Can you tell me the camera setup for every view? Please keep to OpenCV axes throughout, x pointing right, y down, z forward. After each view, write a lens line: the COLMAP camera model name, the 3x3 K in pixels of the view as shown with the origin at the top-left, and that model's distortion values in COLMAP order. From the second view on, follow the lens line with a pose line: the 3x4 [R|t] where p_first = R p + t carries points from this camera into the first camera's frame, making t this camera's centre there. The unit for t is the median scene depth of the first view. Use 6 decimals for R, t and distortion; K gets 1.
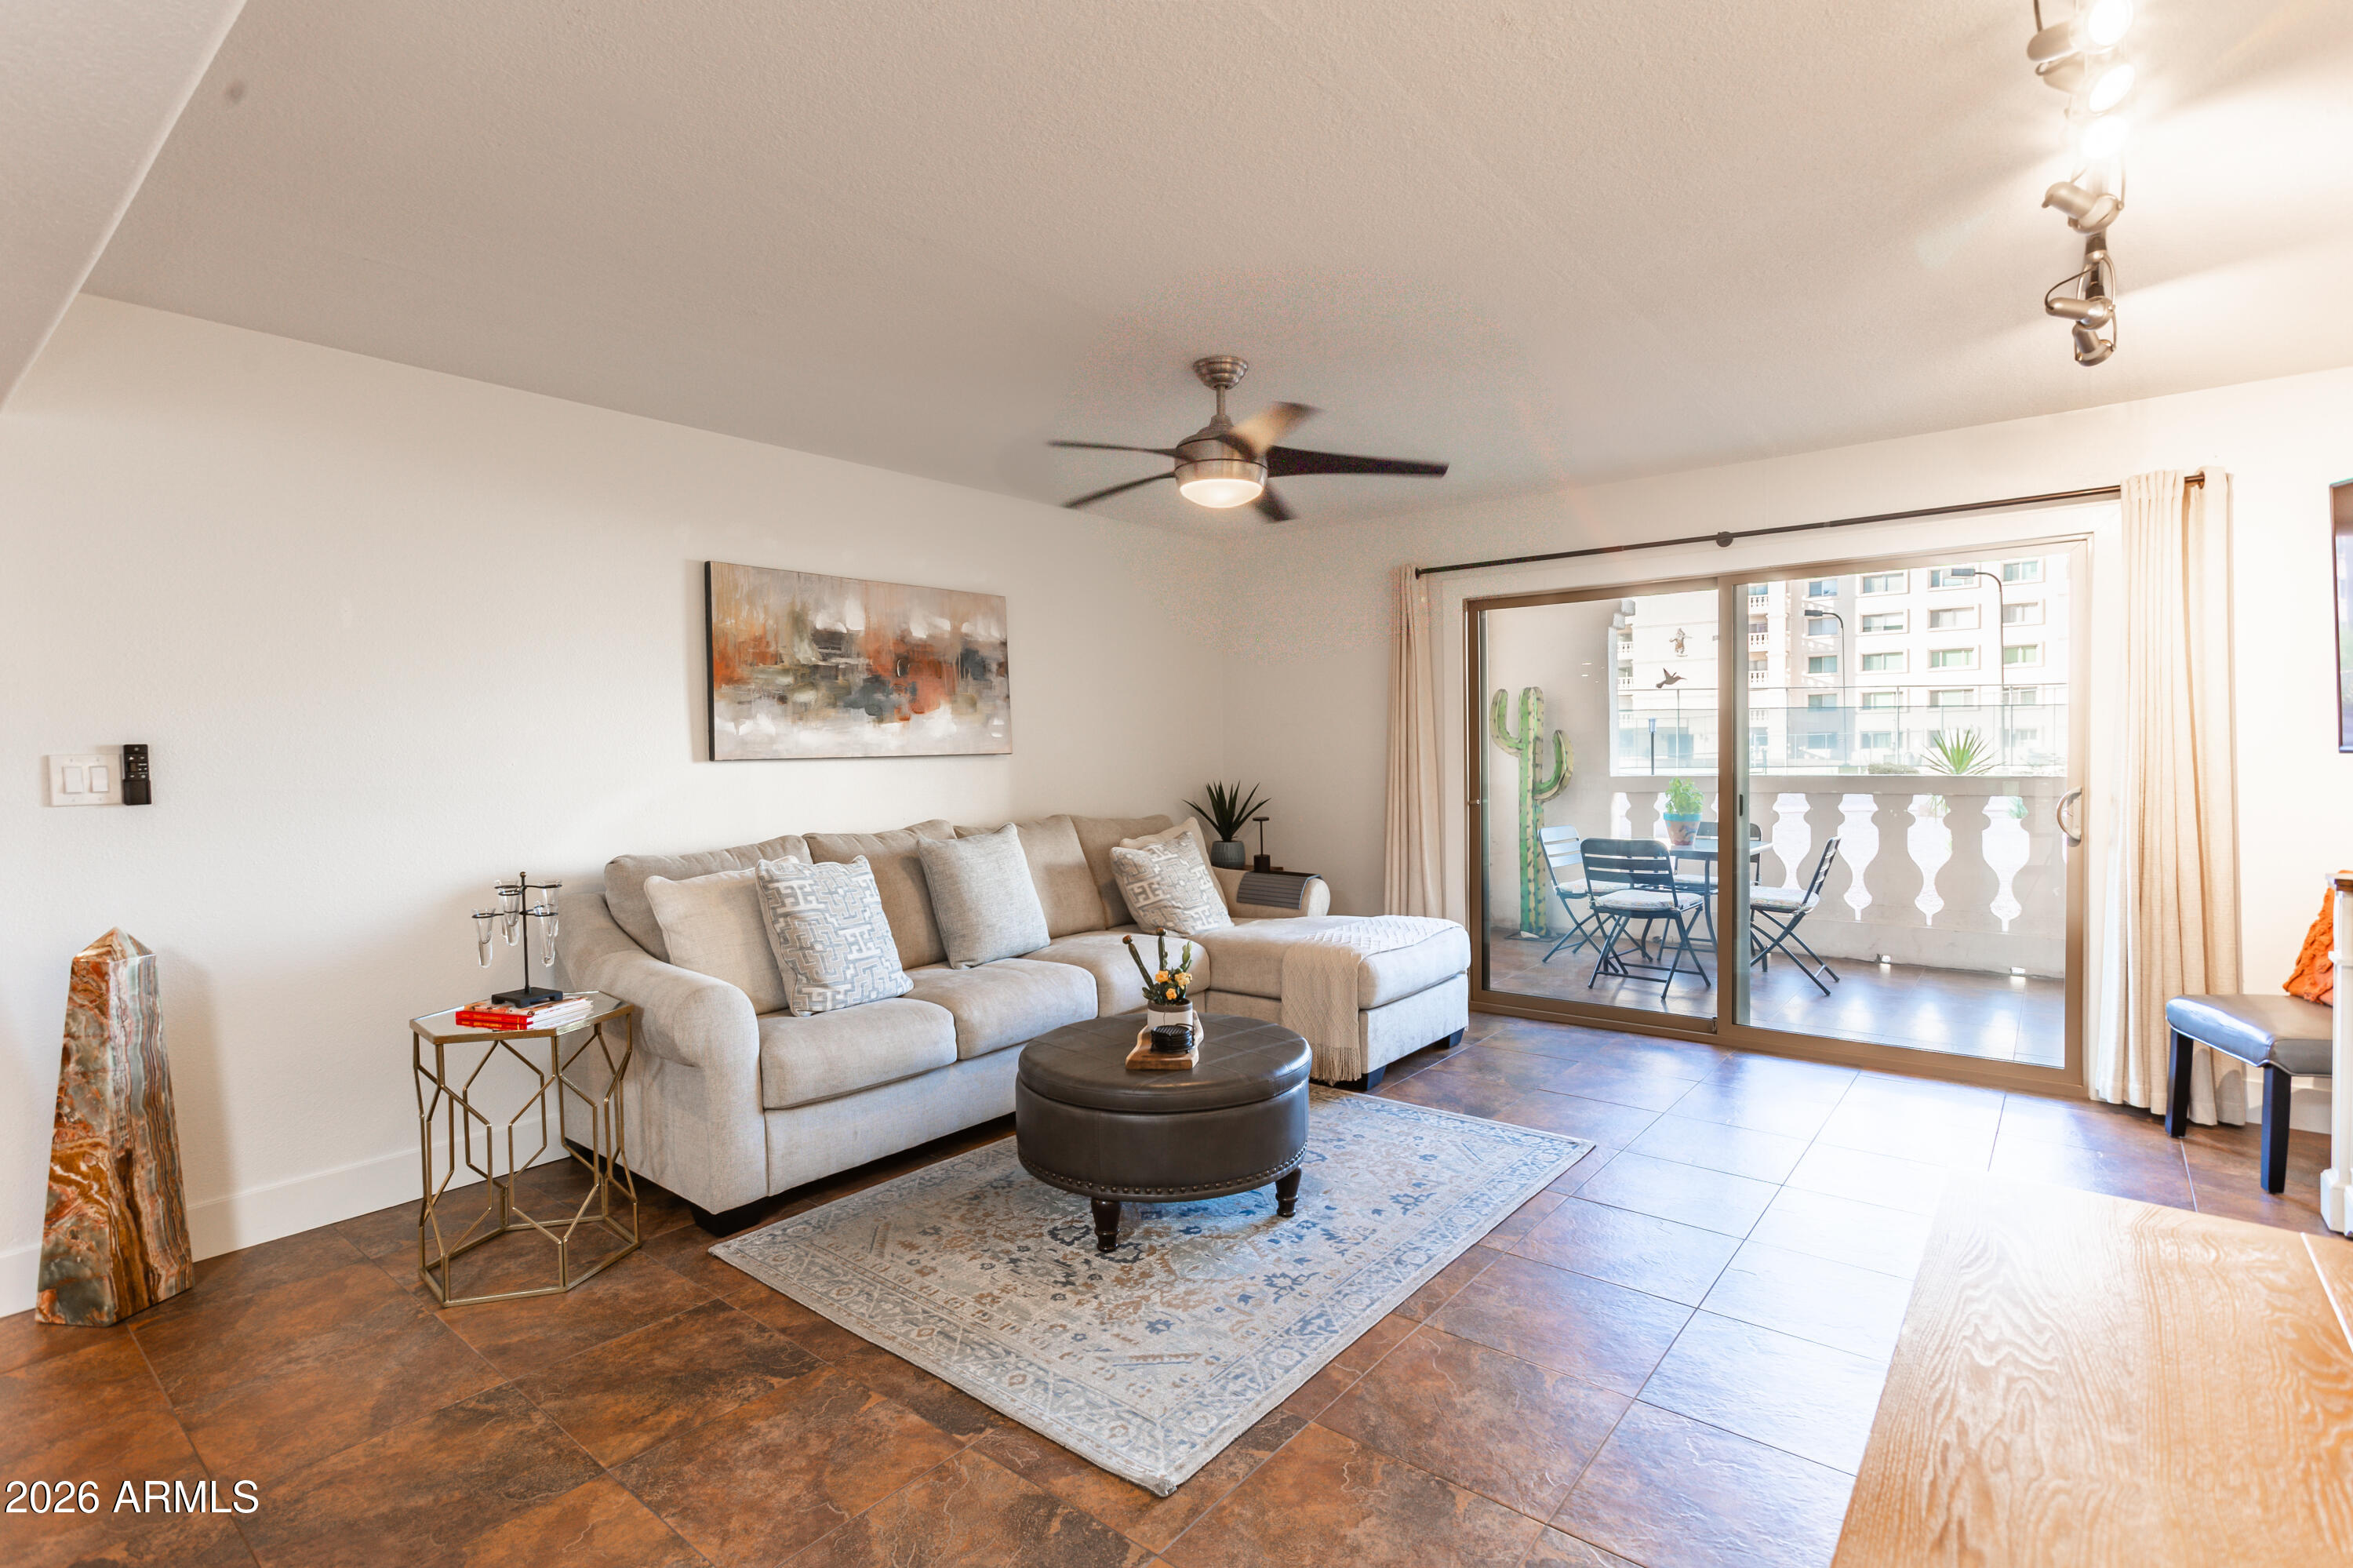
lens RADIAL K [[1117.7, 0, 1164.3], [0, 1117.7, 775.5], [0, 0, 1]] dist [-0.025085, 0.022005]
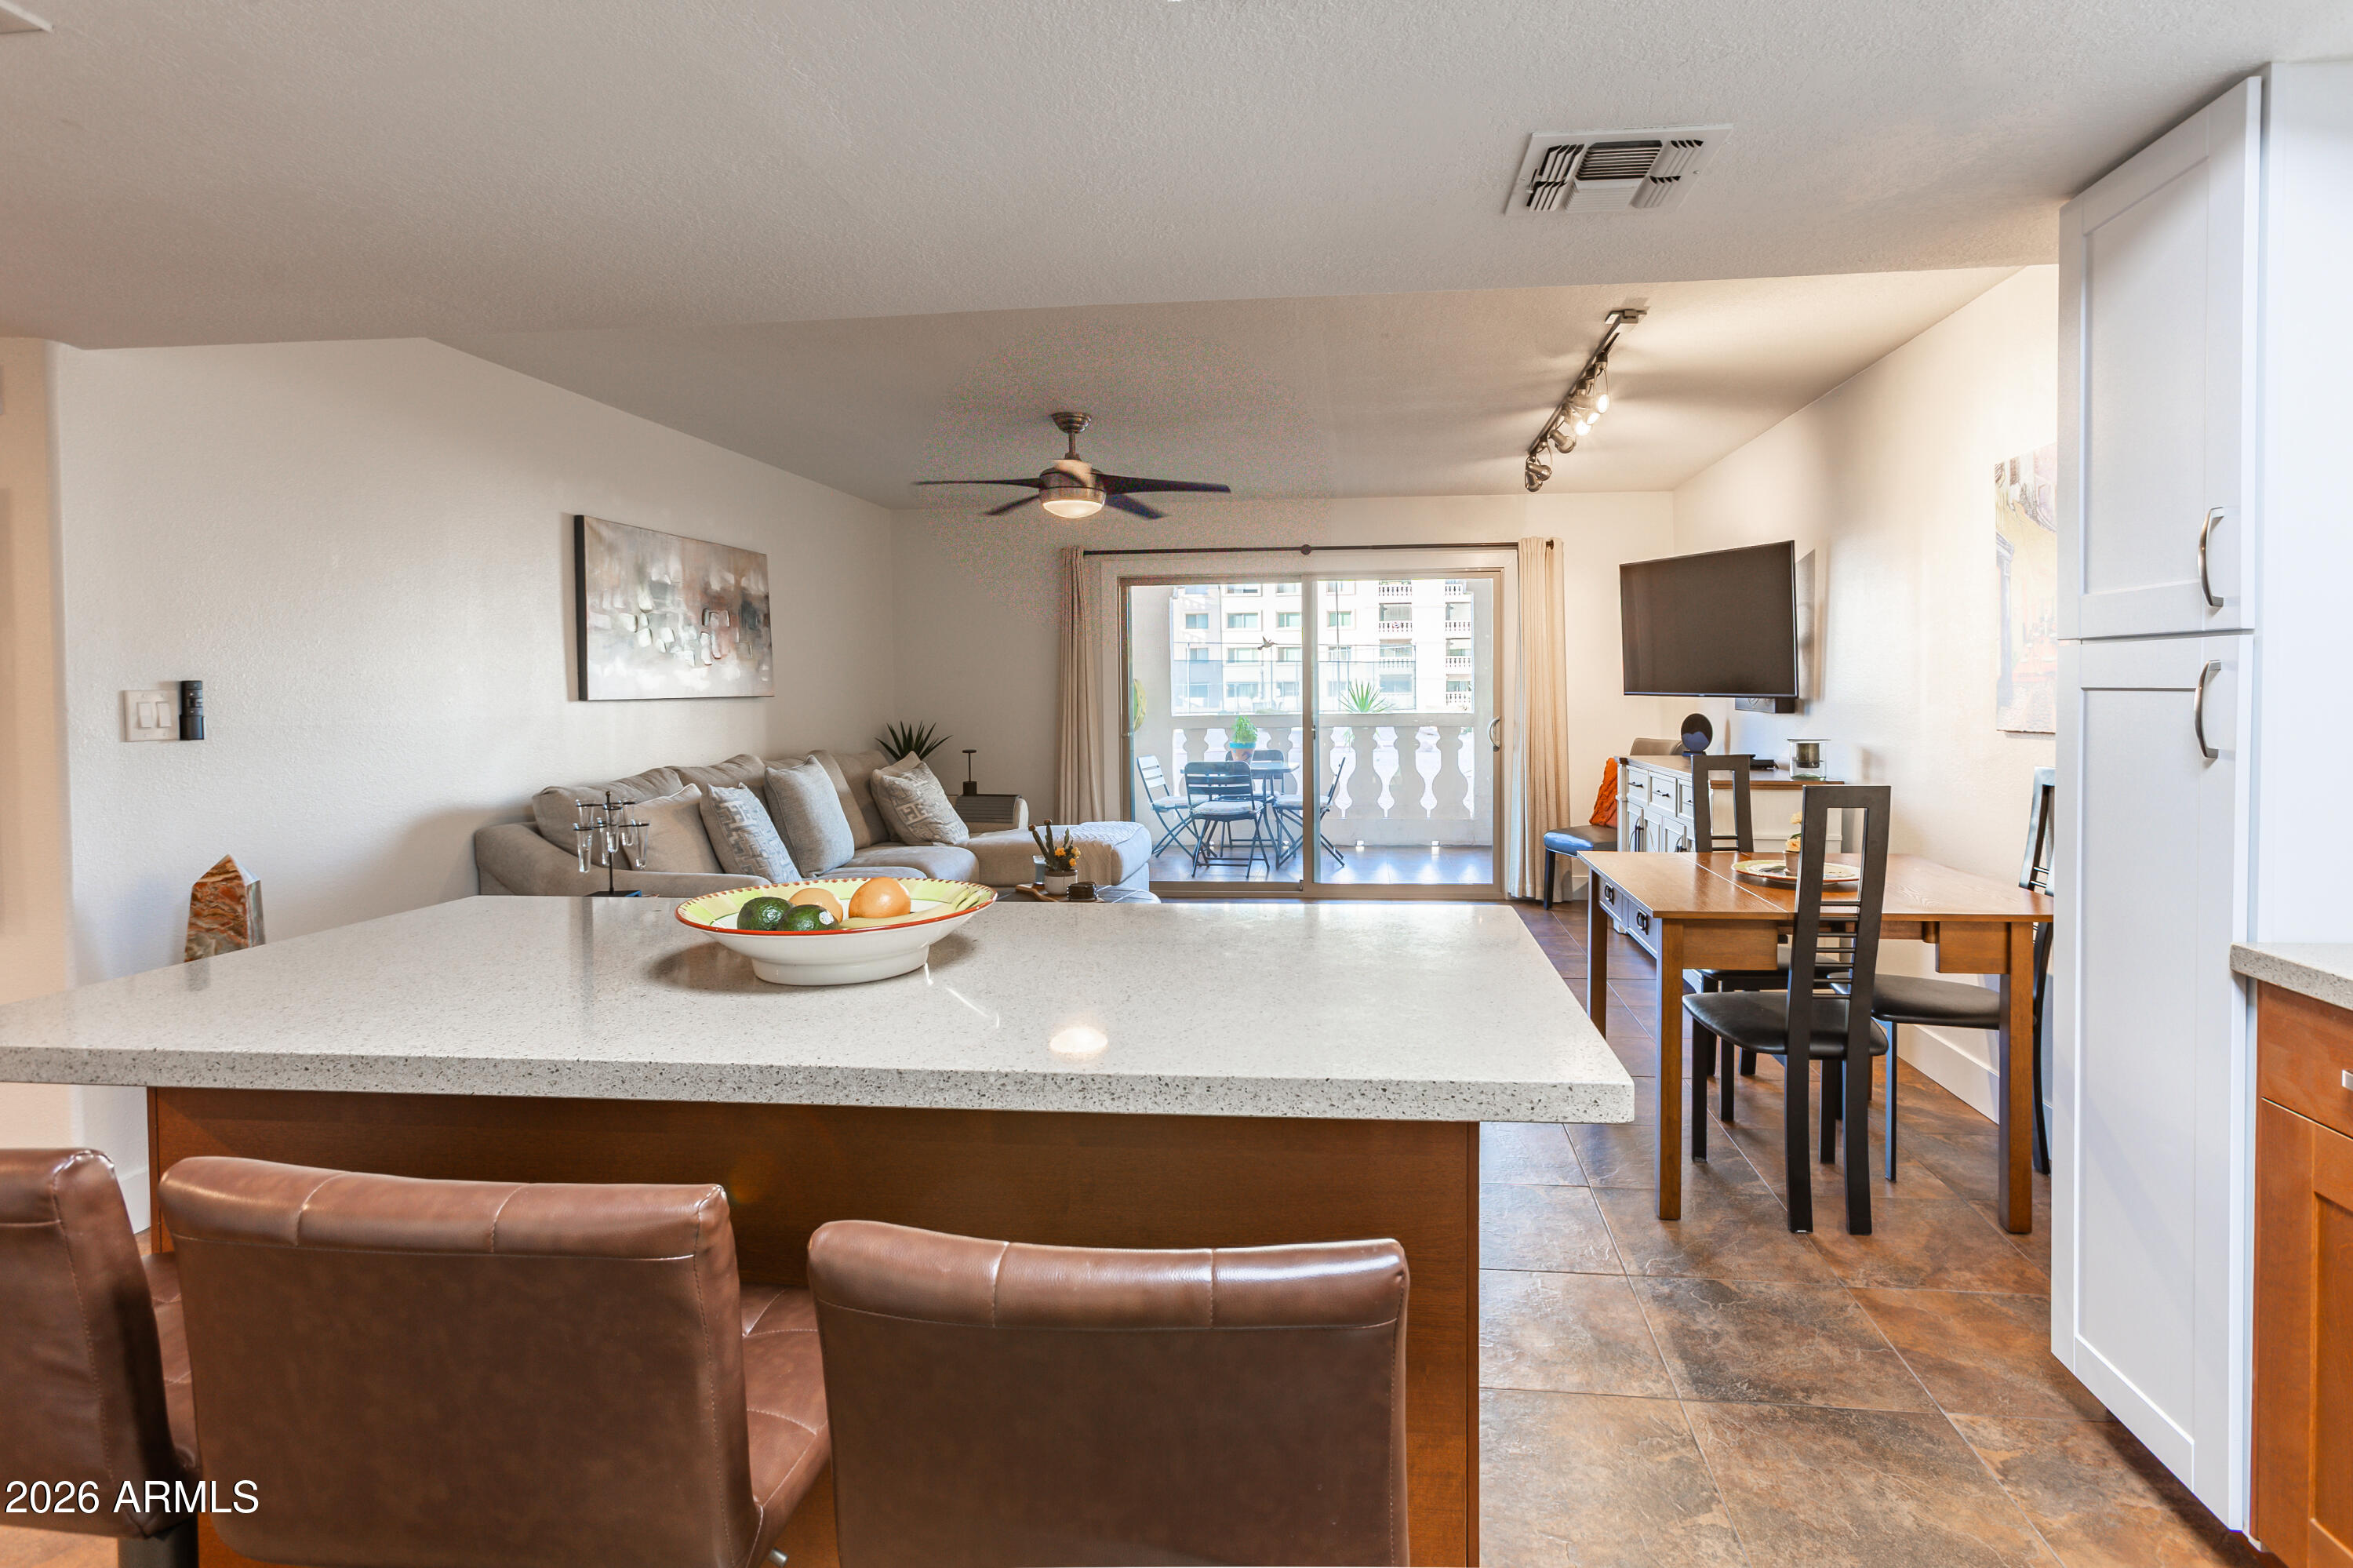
lens RADIAL K [[1301.0, 0, 1179.4], [0, 1301.0, 719.8], [0, 0, 1]] dist [-0.000026, 0.000466]
pose [[0.840444, -0.006877, 0.541855, -0.563727], [0.011199, 0.999926, -0.004680, 0.016331], [-0.541783, 0.010002, 0.840459, -0.344901]]
